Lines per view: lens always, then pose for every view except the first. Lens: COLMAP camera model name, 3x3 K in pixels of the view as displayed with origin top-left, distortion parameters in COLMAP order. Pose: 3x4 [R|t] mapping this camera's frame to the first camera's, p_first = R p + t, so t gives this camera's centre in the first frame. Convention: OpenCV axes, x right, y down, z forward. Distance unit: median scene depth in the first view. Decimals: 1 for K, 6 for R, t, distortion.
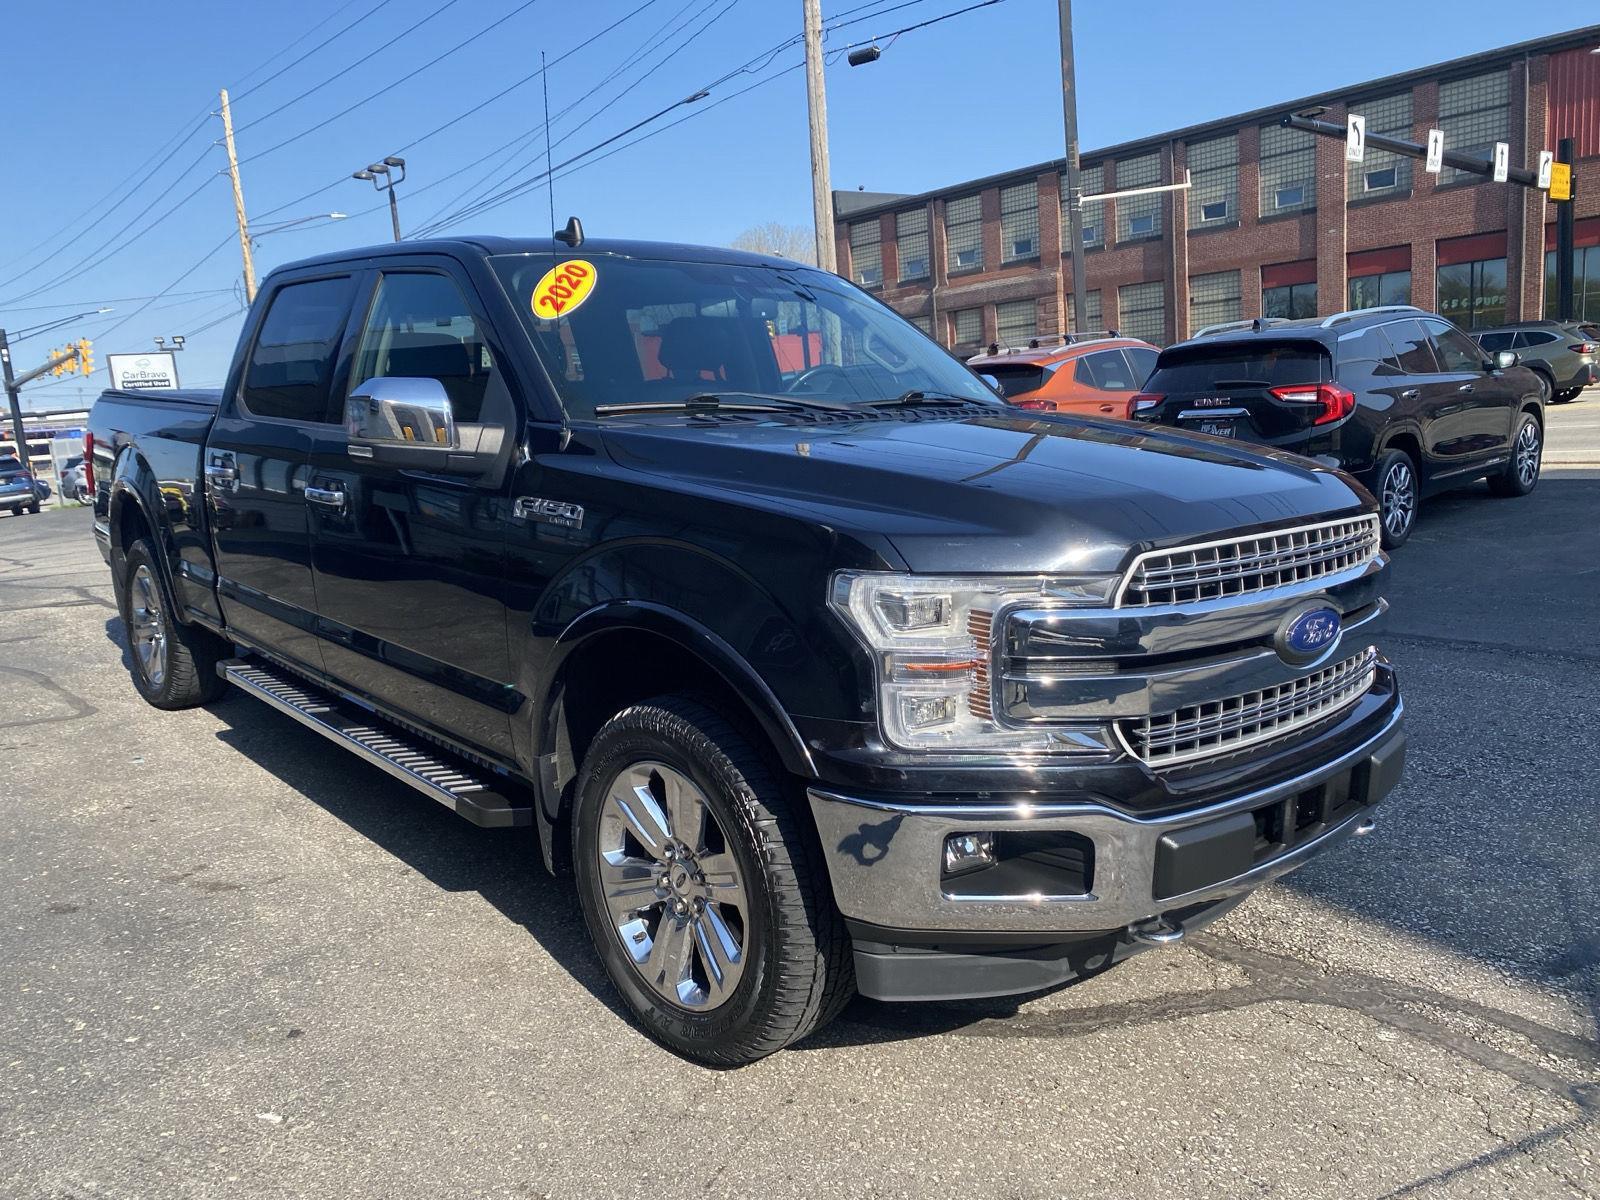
lens RADIAL K [[1227.5, 0, 798.5], [0, 1227.5, 598.4], [0, 0, 1]] dist [0.012889, -0.004512]
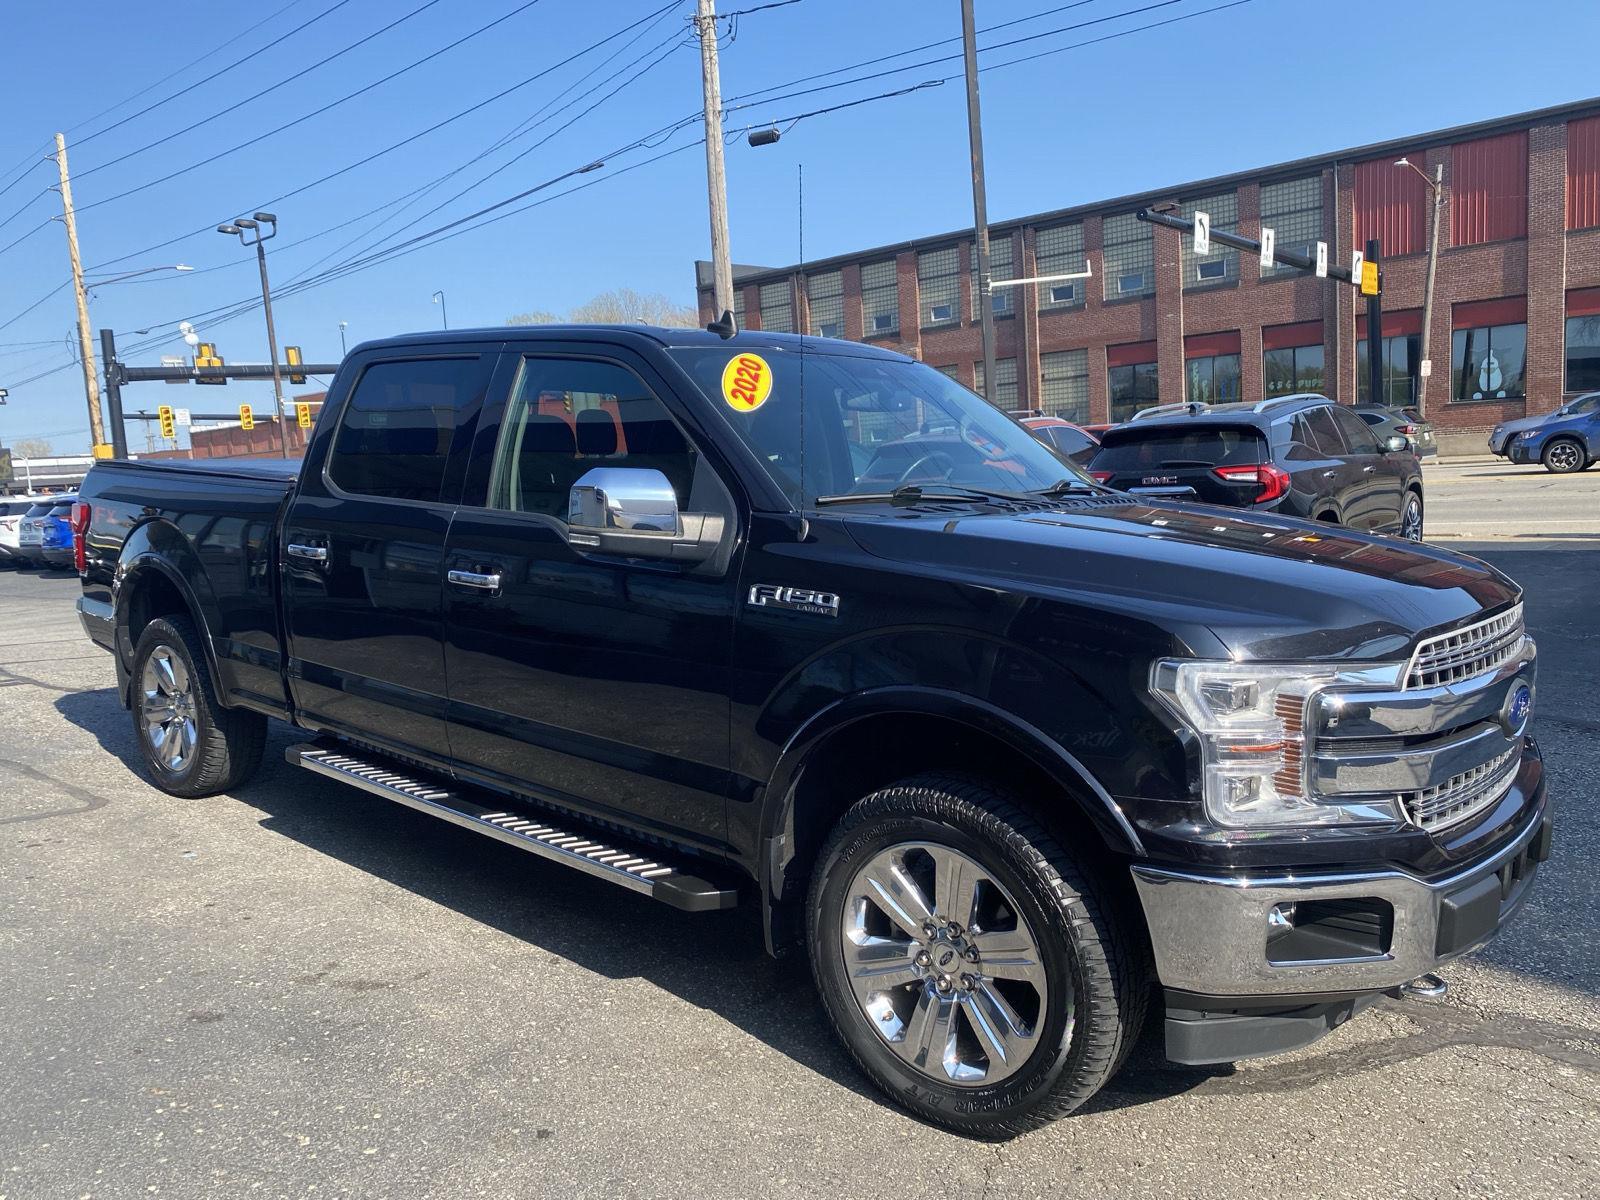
lens RADIAL K [[1227.9, 0, 811.3], [0, 1227.9, 592.2], [0, 0, 1]] dist [0.010351, -0.000491]
pose [[0.989705, -0.002629, 0.143096, -0.249969], [0.010565, 0.998445, -0.054733, -0.015496], [-0.142730, 0.055681, 0.988194, -0.015873]]
